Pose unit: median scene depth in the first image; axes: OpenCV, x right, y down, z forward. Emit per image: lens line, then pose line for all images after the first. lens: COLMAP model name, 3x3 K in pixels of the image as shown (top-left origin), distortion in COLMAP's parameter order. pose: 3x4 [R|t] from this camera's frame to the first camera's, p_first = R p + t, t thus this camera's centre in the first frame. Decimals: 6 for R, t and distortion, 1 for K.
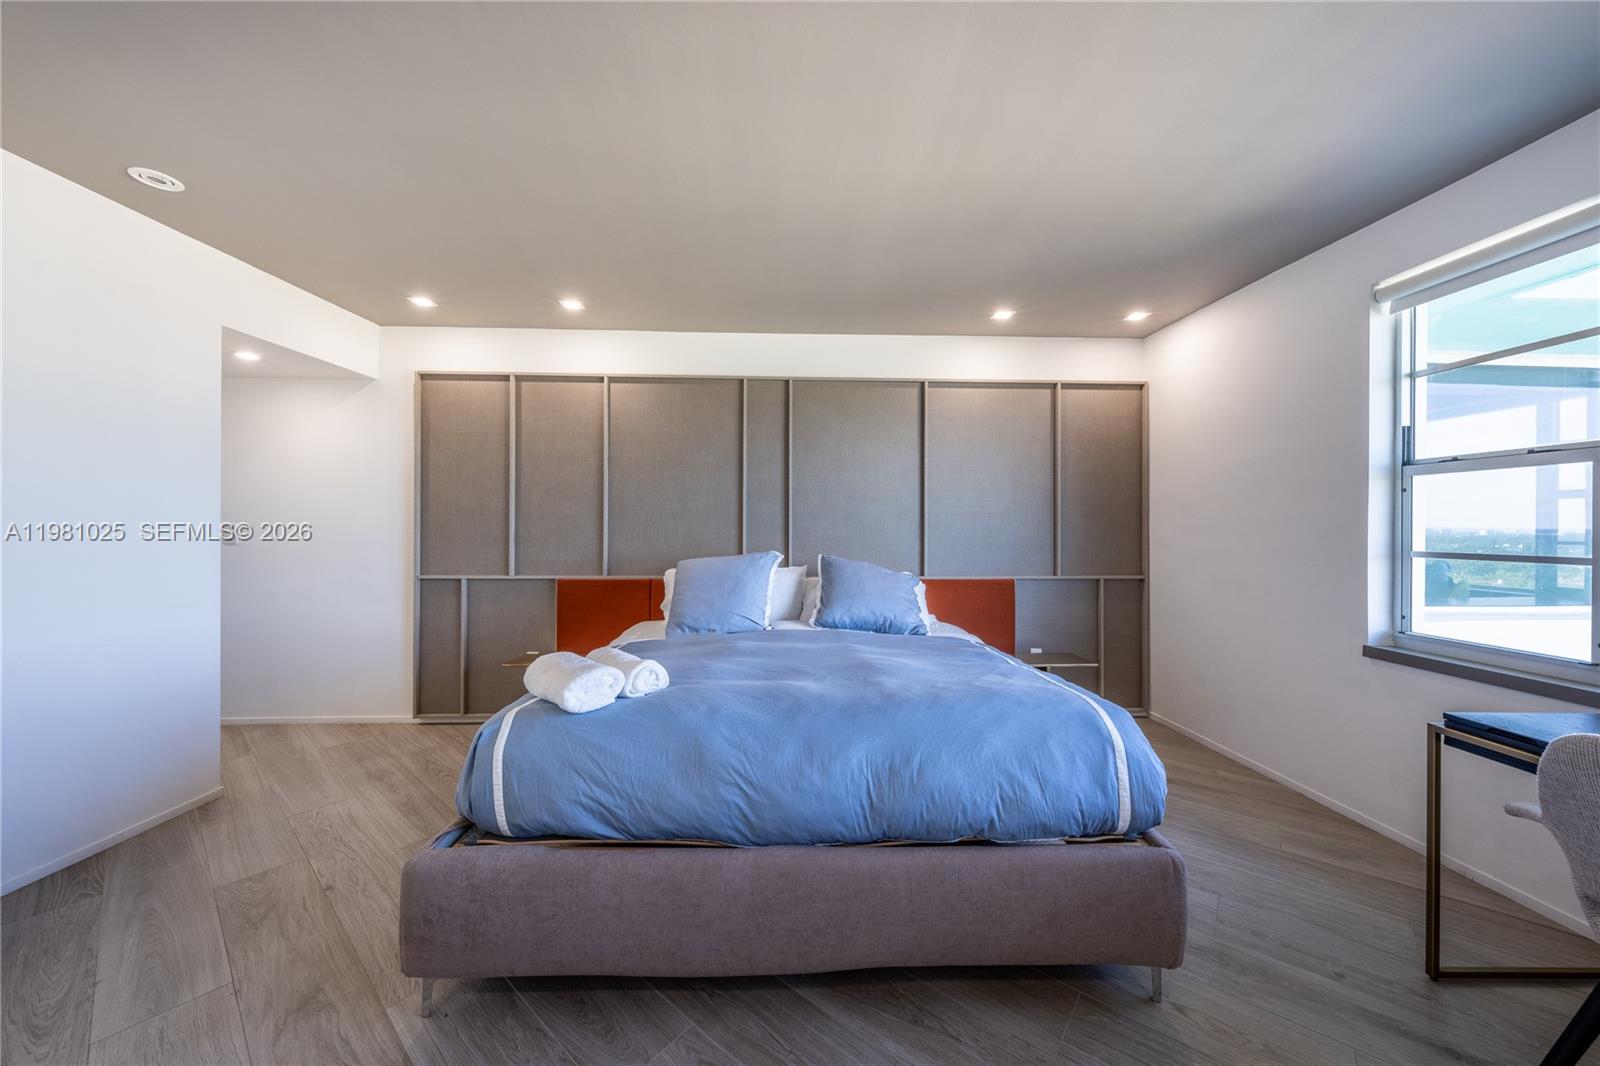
lens RADIAL K [[556.1, 0, 788.8], [0, 556.1, 527.3], [0, 0, 1]] dist [-0.002904, 0.000307]
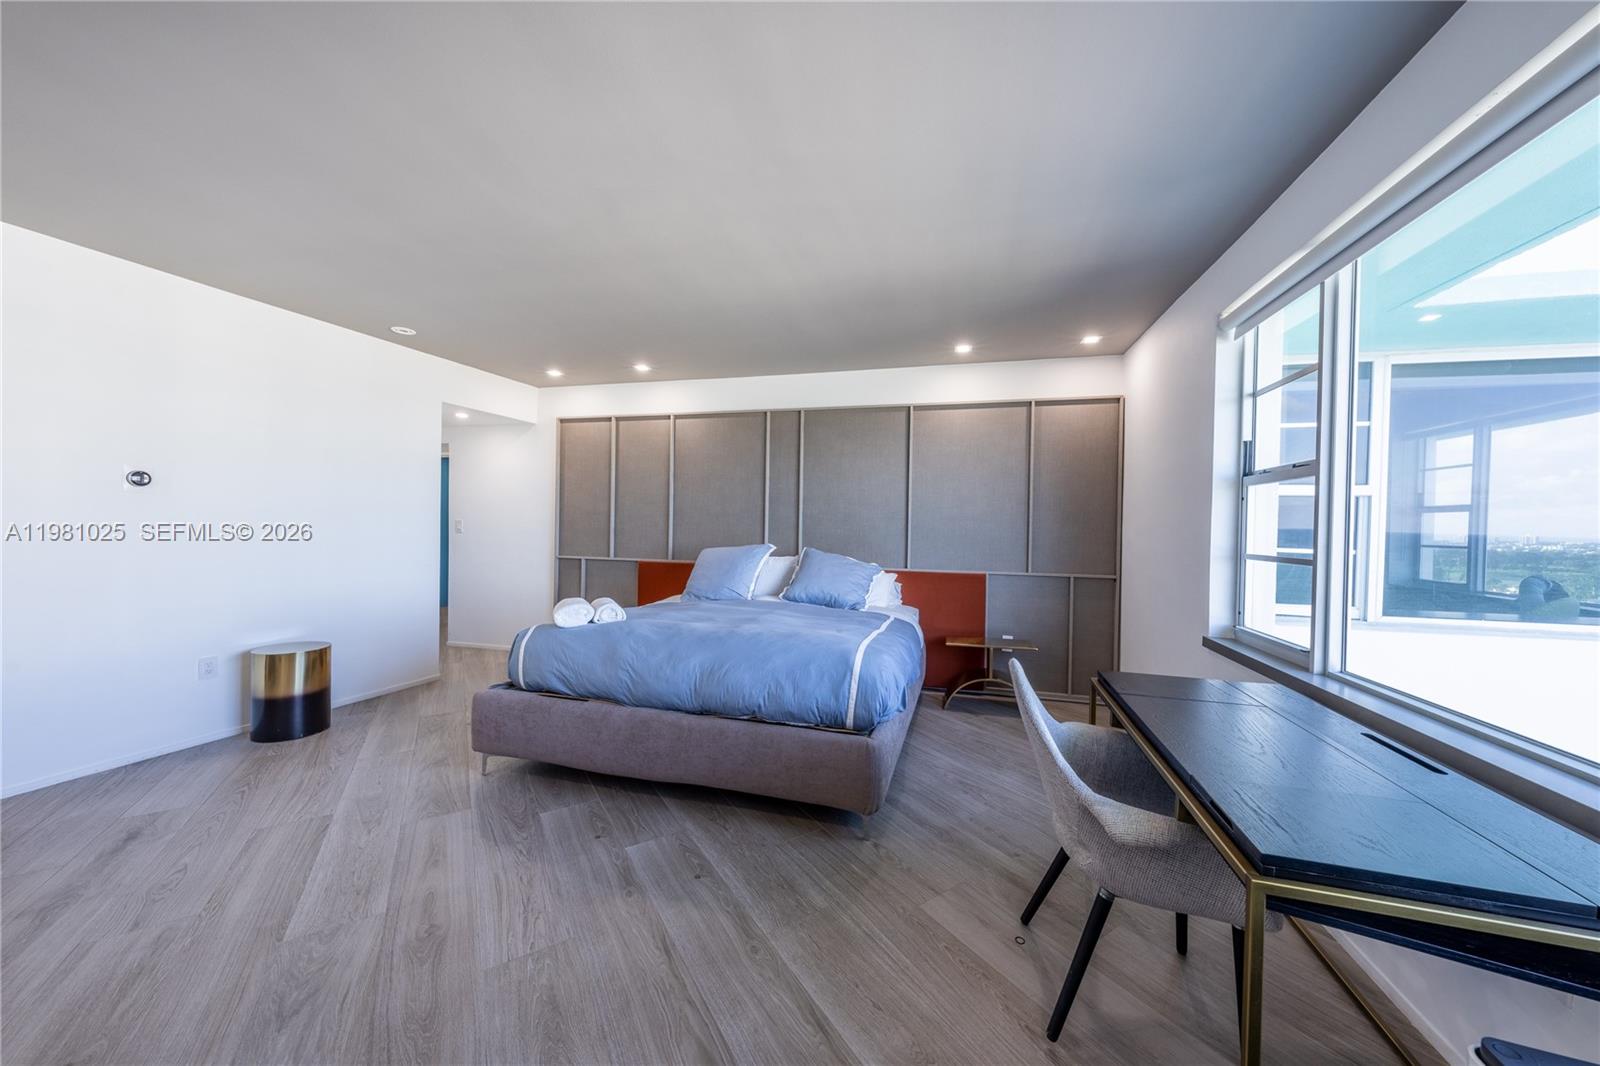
lens RADIAL K [[556.1, 0, 815.6], [0, 556.1, 532.2], [0, 0, 1]] dist [-0.002904, 0.000307]
pose [[0.956416, 0.016219, -0.291558, 0.517653], [-0.014440, 0.999862, 0.008250, 0.002681], [0.291652, -0.003680, 0.956517, -0.263534]]
